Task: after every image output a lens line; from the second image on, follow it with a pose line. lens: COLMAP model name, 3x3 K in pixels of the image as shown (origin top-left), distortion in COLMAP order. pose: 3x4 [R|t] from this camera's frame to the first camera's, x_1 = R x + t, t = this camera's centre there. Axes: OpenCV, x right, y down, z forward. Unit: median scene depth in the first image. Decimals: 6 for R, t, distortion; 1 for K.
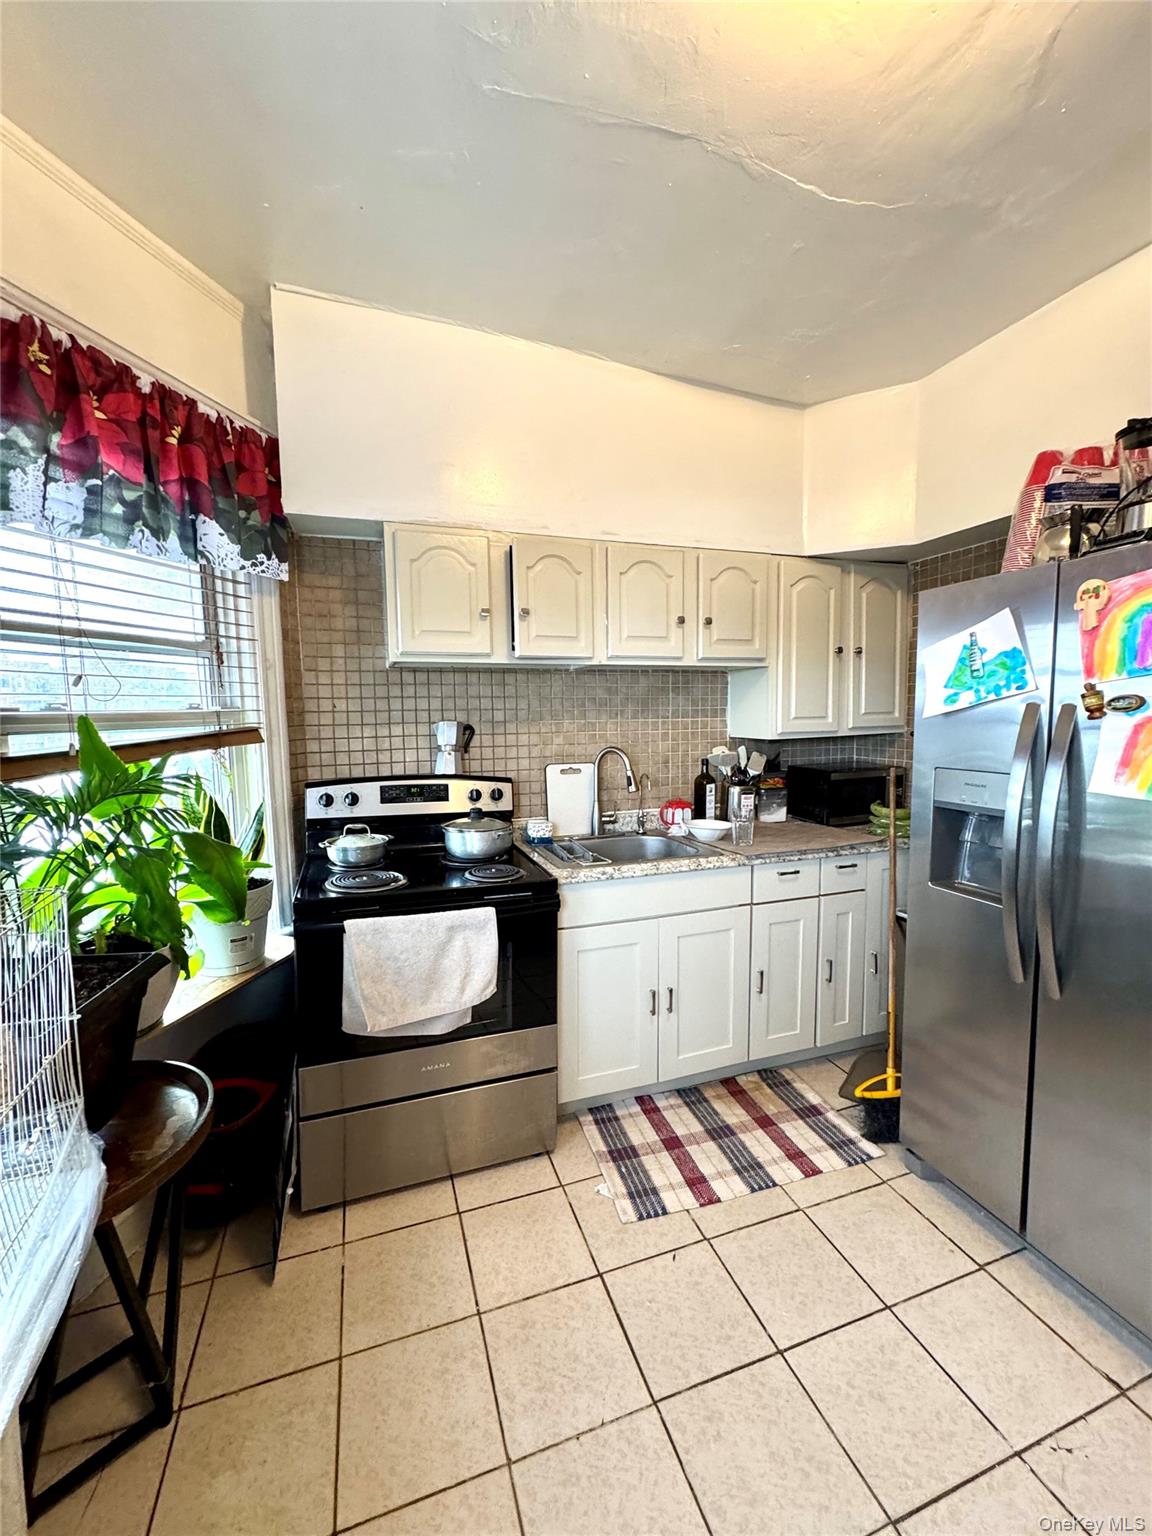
lens RADIAL K [[614.0, 0, 576.3], [0, 614.0, 763.1], [0, 0, 1]] dist [-0.000227, 0.000146]
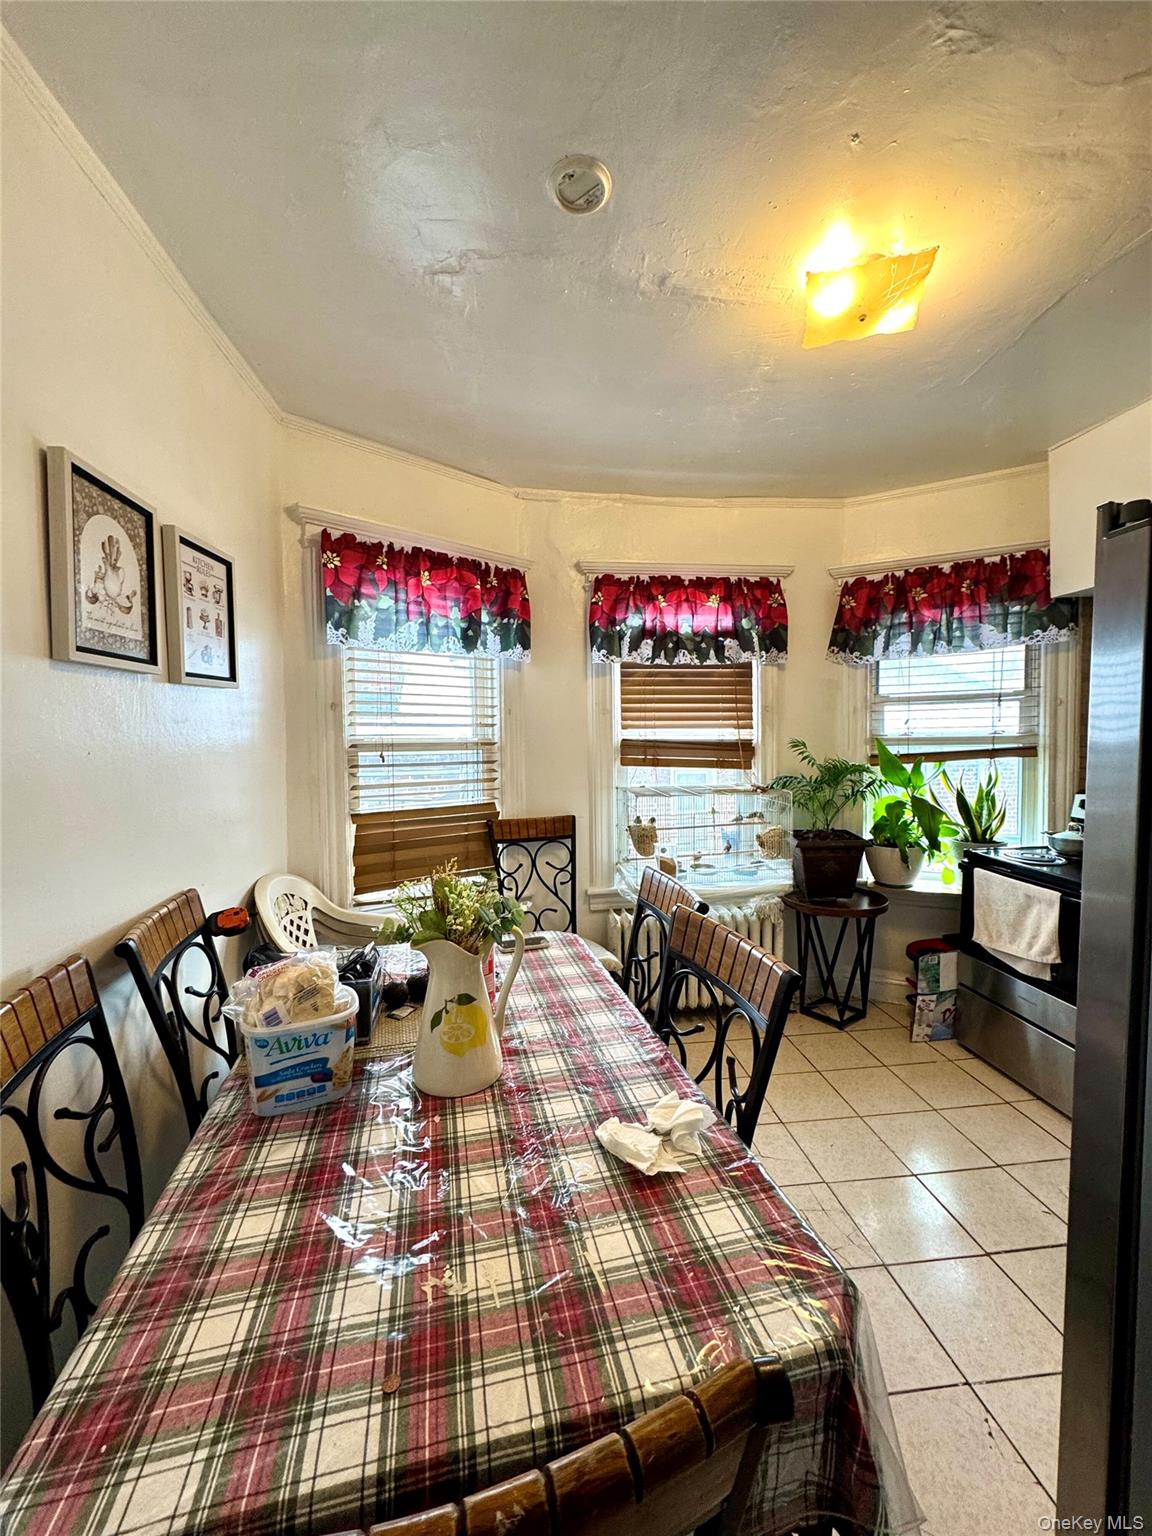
lens RADIAL K [[614.0, 0, 575.8], [0, 614.0, 766.7], [0, 0, 1]] dist [-0.000227, 0.000146]
pose [[-0.217838, 0.053119, -0.974538, 1.416095], [-0.071726, 0.994946, 0.070264, -0.044595], [0.973346, 0.085206, -0.212927, 0.310300]]
